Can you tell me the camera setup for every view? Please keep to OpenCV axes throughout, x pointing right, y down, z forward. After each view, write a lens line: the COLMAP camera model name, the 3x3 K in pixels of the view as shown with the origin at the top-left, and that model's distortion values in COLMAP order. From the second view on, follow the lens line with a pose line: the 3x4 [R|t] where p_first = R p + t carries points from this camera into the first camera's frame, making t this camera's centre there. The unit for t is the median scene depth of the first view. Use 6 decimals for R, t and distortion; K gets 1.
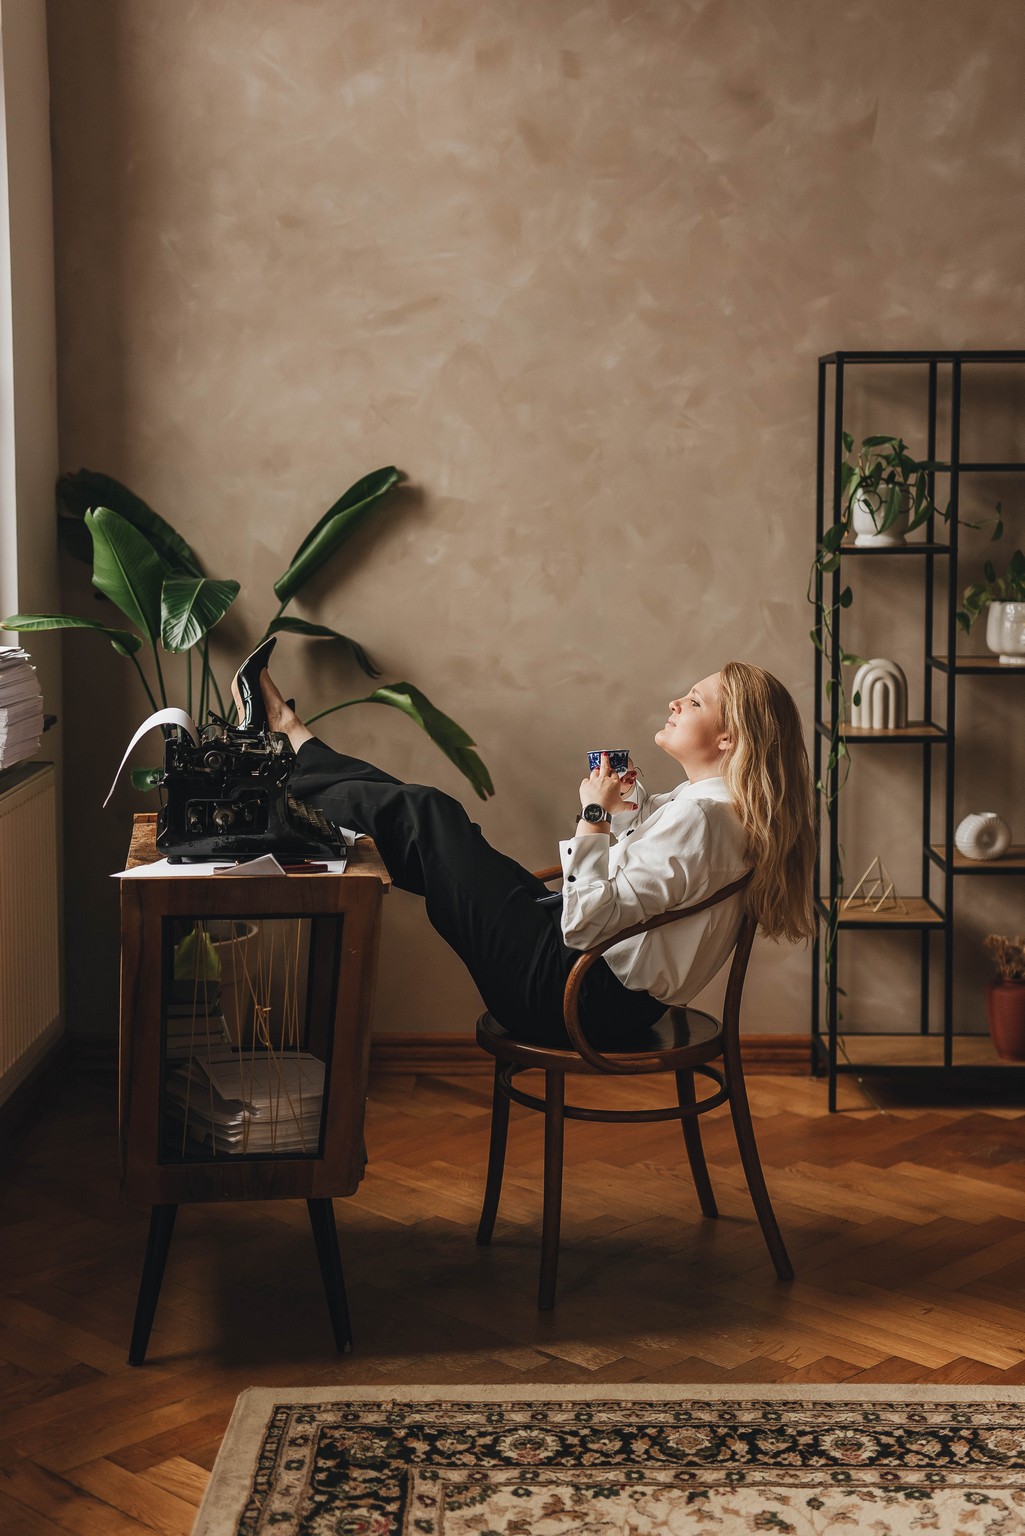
lens RADIAL K [[2110.9, 0, 557.7], [0, 2110.9, 632.2], [0, 0, 1]] dist [0.074341, 0.007357]
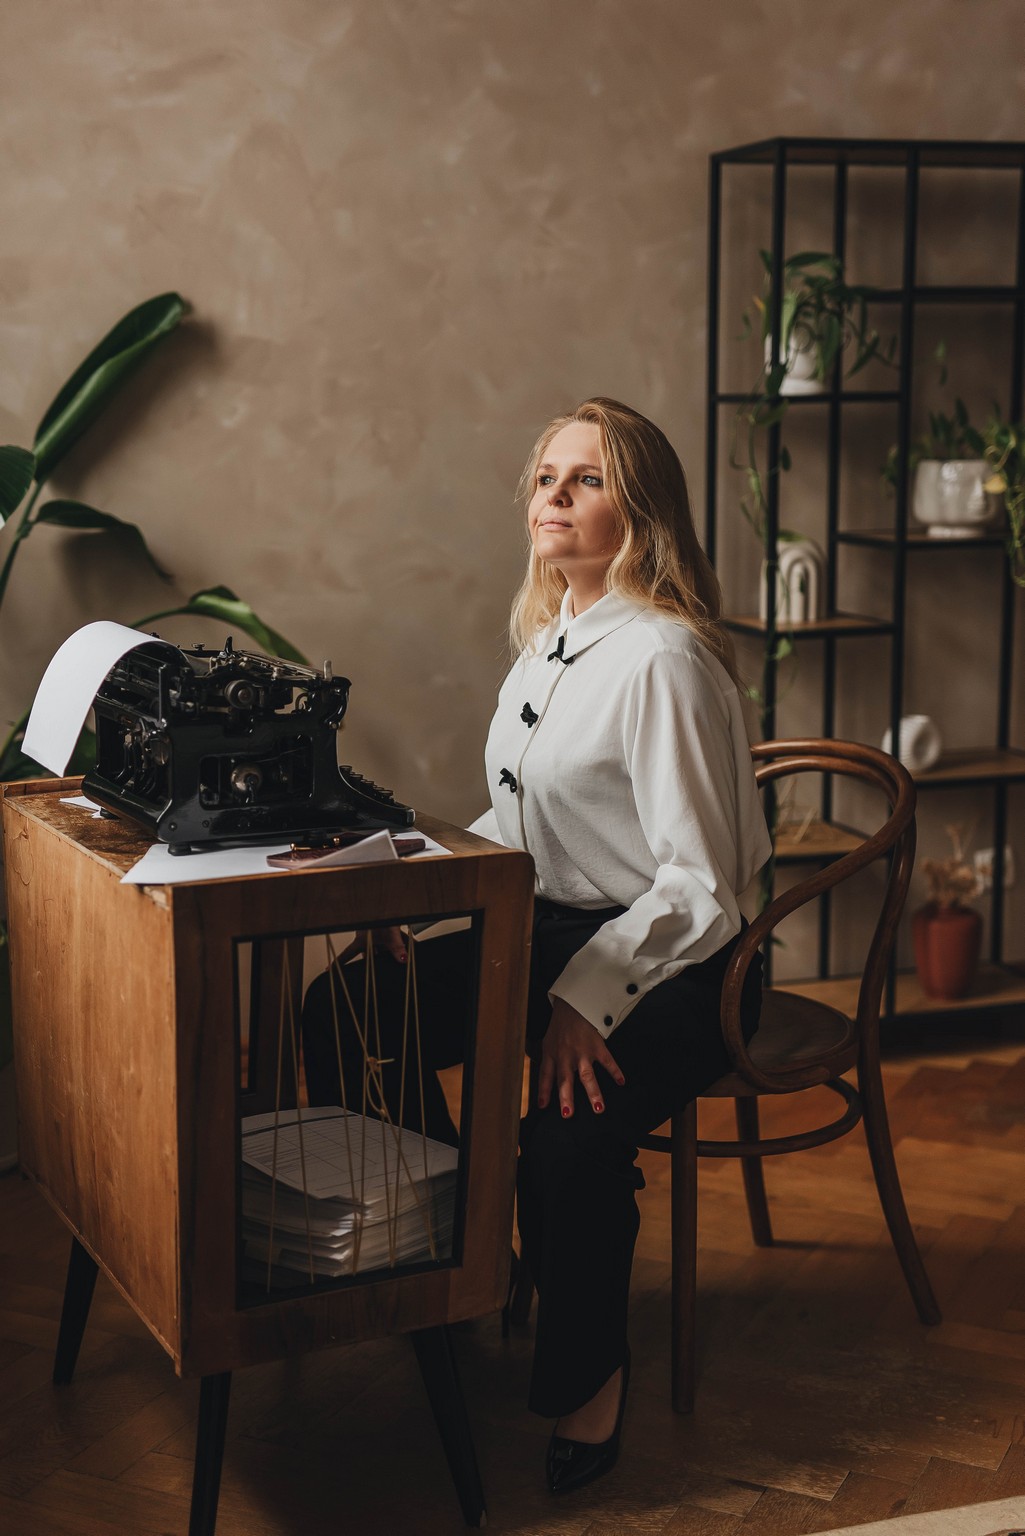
lens RADIAL K [[2104.8, 0, 539.0], [0, 2104.8, 768.8], [0, 0, 1]] dist [0.106764, 0.087809]
pose [[0.951331, -0.063132, 0.301636, -0.195151], [0.032299, 0.993826, 0.106141, 0.012225], [-0.306474, -0.091233, 0.947497, 0.249660]]
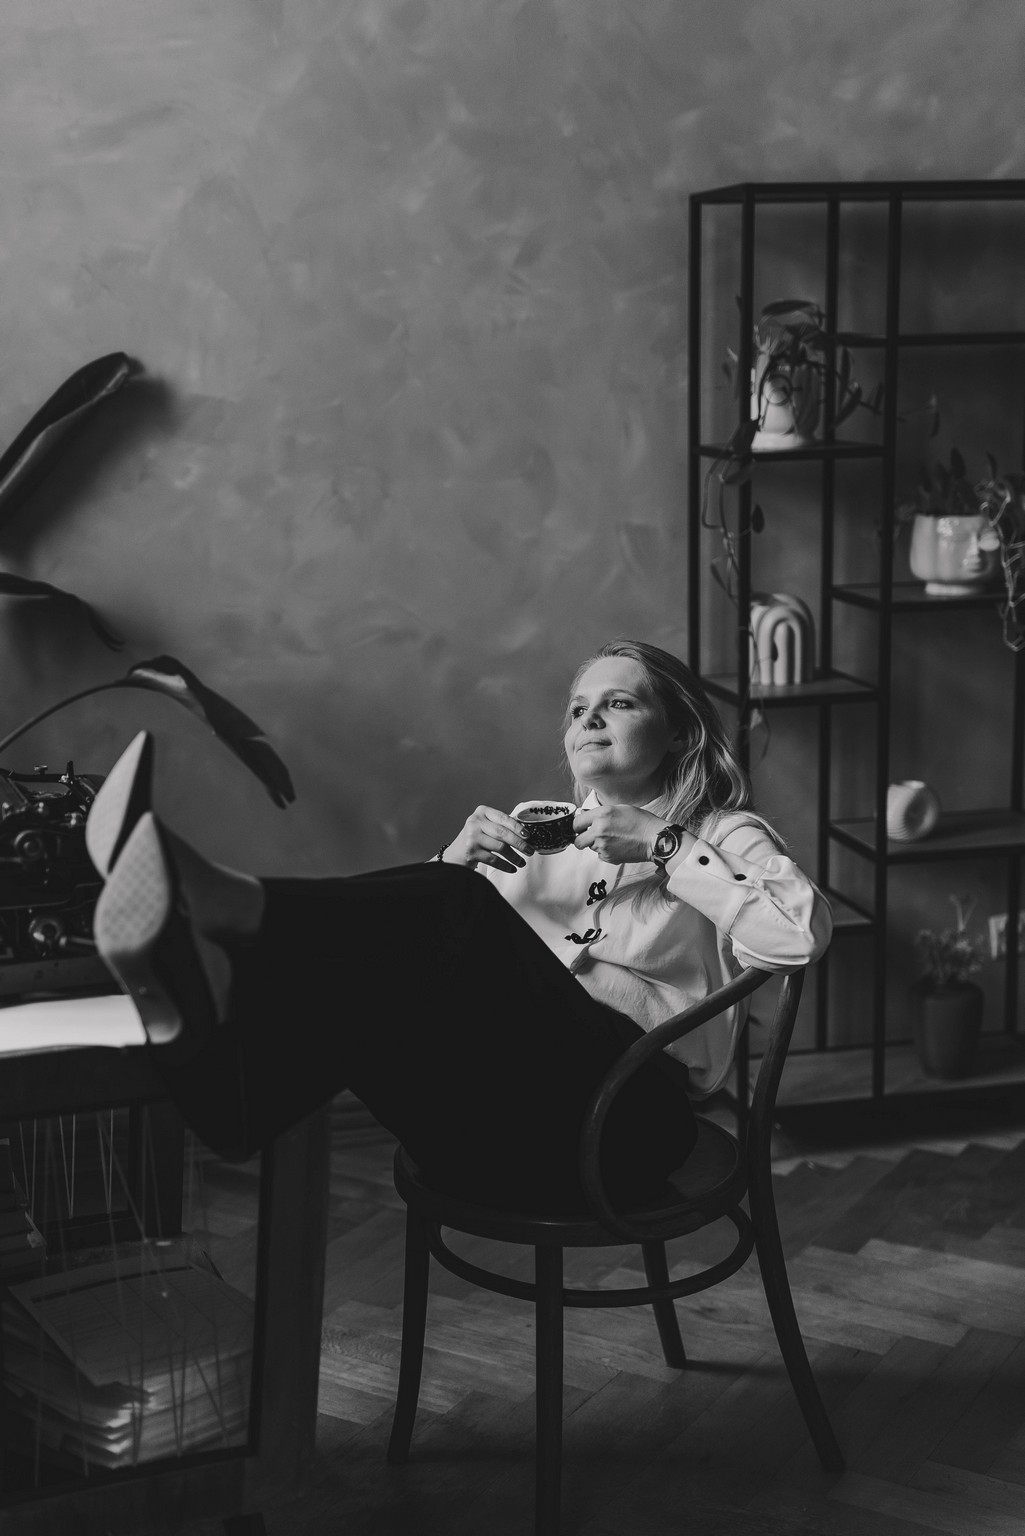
lens RADIAL K [[2104.8, 0, 539.0], [0, 2104.8, 768.8], [0, 0, 1]] dist [0.106764, 0.087809]
pose [[0.974401, -0.062189, 0.216044, -0.106611], [0.035233, 0.991346, 0.126457, -0.025266], [-0.222038, -0.115608, 0.968160, 0.261414]]
